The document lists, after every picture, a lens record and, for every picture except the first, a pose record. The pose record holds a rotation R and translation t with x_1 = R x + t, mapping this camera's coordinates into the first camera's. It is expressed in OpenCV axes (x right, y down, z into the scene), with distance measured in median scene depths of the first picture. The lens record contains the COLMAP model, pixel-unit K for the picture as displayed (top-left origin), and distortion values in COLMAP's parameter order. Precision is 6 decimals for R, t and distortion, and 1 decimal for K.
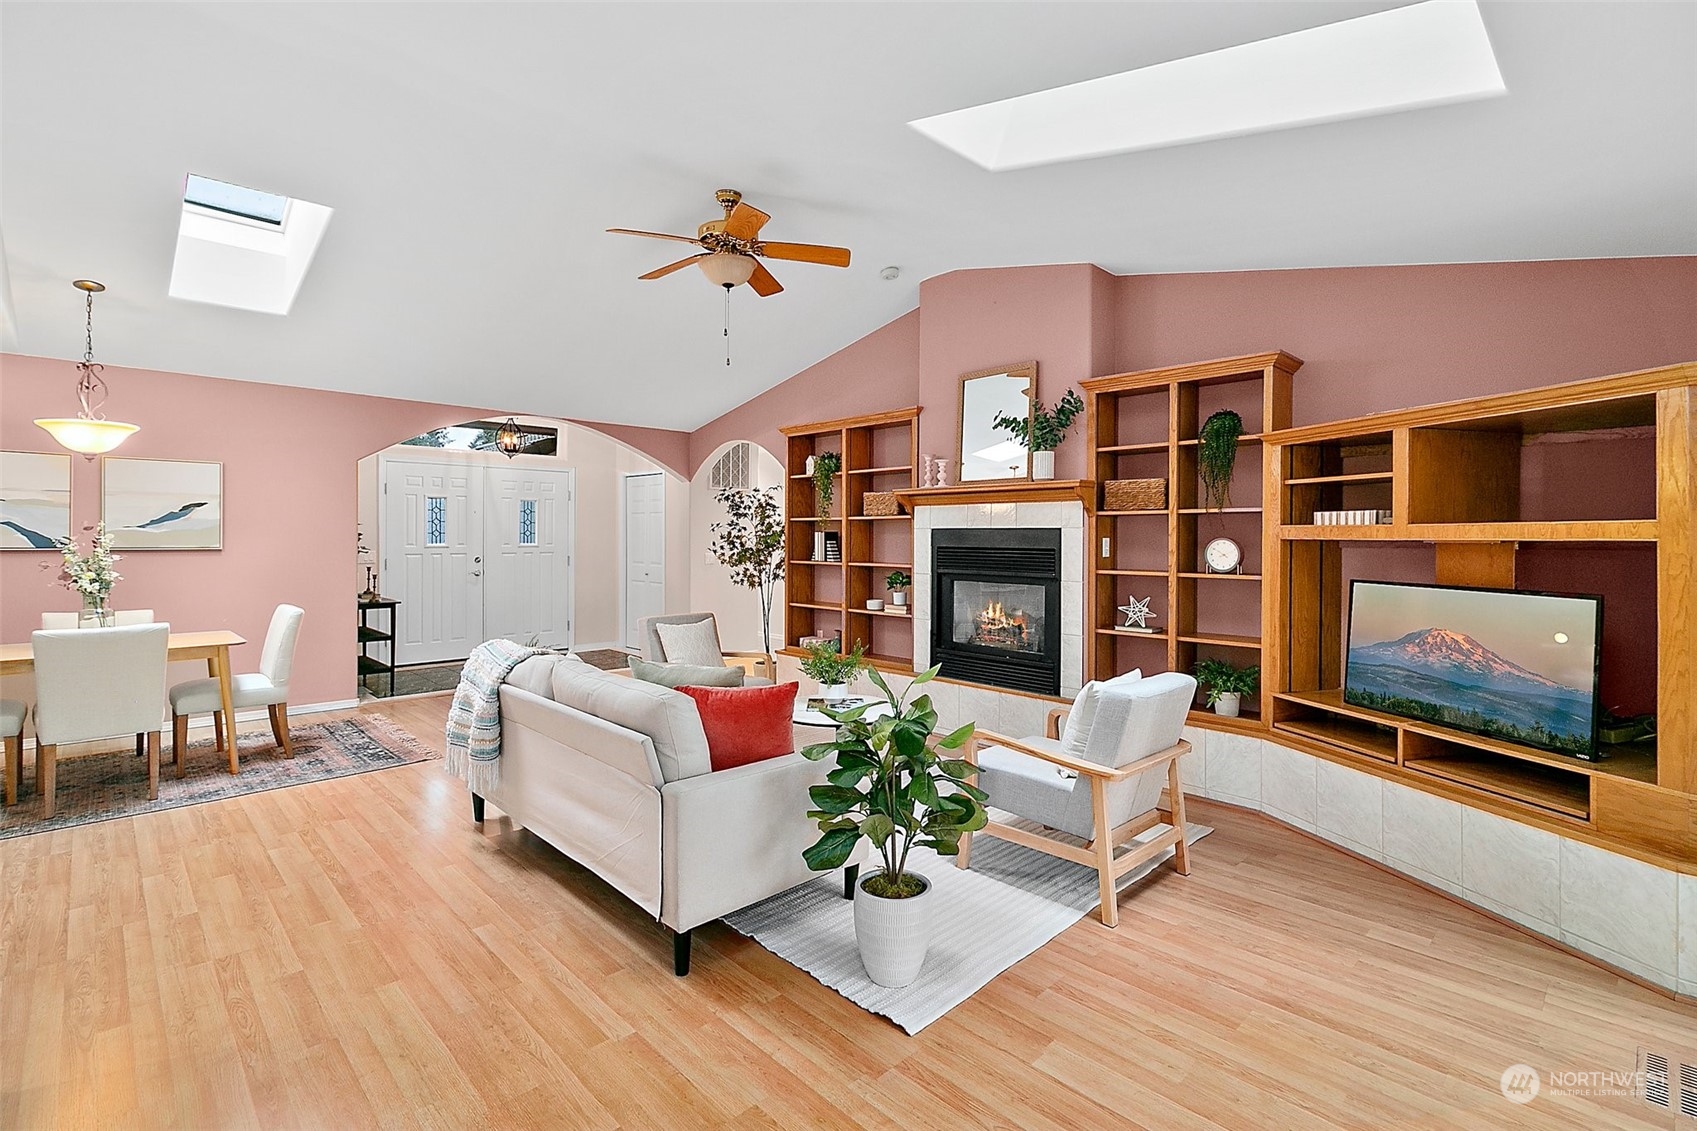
lens RADIAL K [[785.3, 0, 846.3], [0, 785.3, 537.9], [0, 0, 1]] dist [0.000348, -0.000601]
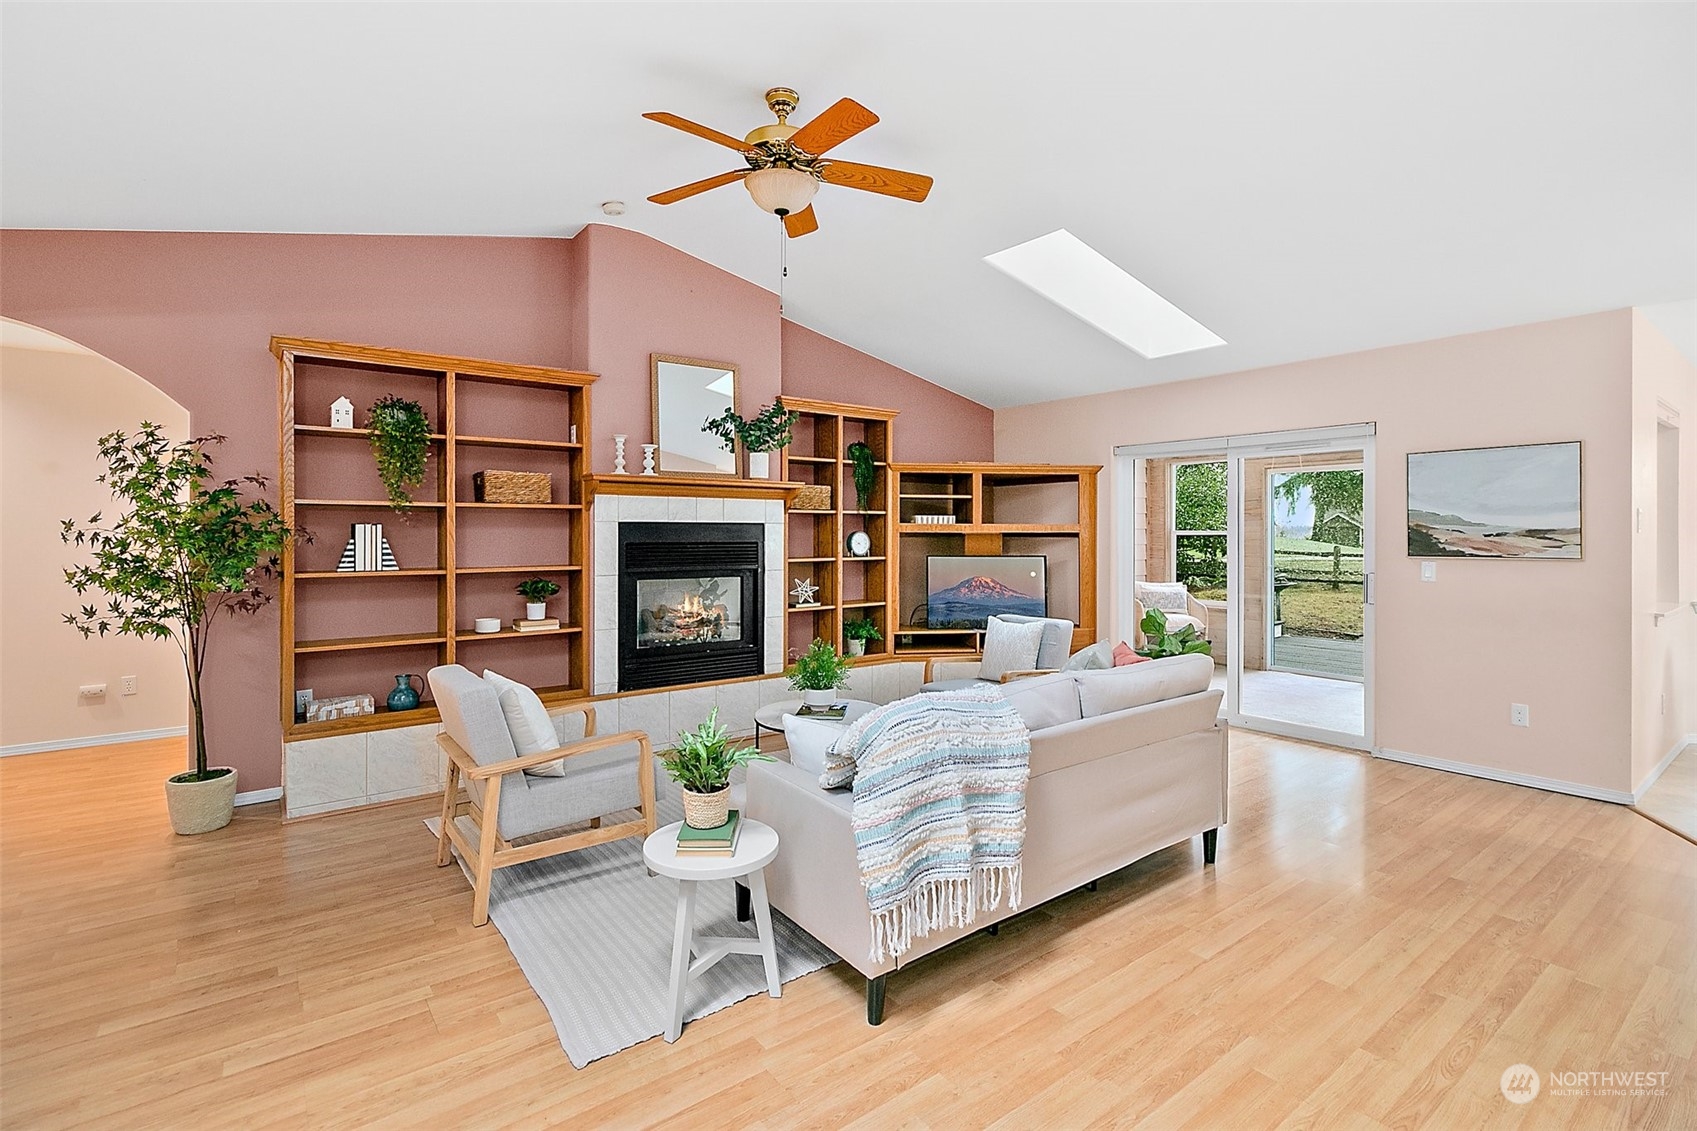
lens RADIAL K [[785.3, 0, 846.3], [0, 785.3, 537.9], [0, 0, 1]] dist [0.000348, -0.000601]
pose [[0.118170, -0.012735, 0.992912, -0.879140], [0.000416, 0.999918, 0.012775, -0.006303], [-0.992993, -0.001097, 0.118165, 0.801334]]
